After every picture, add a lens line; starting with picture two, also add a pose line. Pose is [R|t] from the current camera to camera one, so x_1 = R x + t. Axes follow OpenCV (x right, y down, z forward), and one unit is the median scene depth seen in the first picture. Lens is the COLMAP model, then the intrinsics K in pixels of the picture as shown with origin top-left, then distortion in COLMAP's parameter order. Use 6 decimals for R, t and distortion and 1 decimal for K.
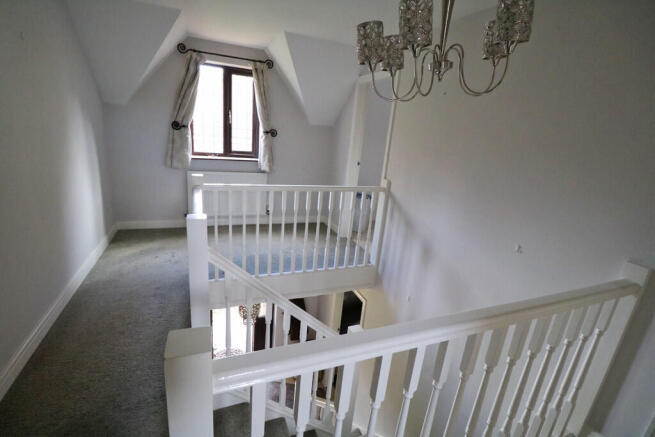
lens RADIAL K [[305.6, 0, 326.1], [0, 305.6, 216.5], [0, 0, 1]] dist [-0.001212, -0.000951]
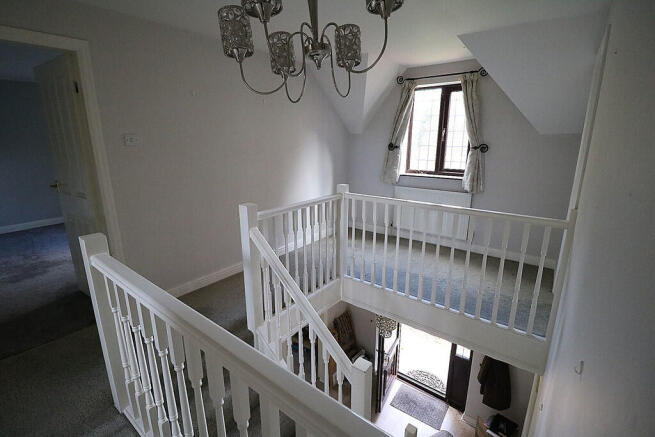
lens RADIAL K [[305.6, 0, 326.1], [0, 305.6, 216.5], [0, 0, 1]] dist [-0.001212, -0.000951]
pose [[0.489844, 0.129229, -0.862179, 0.408617], [-0.205328, 0.978234, 0.029968, -0.018685], [0.847286, 0.162350, 0.505716, 0.227730]]
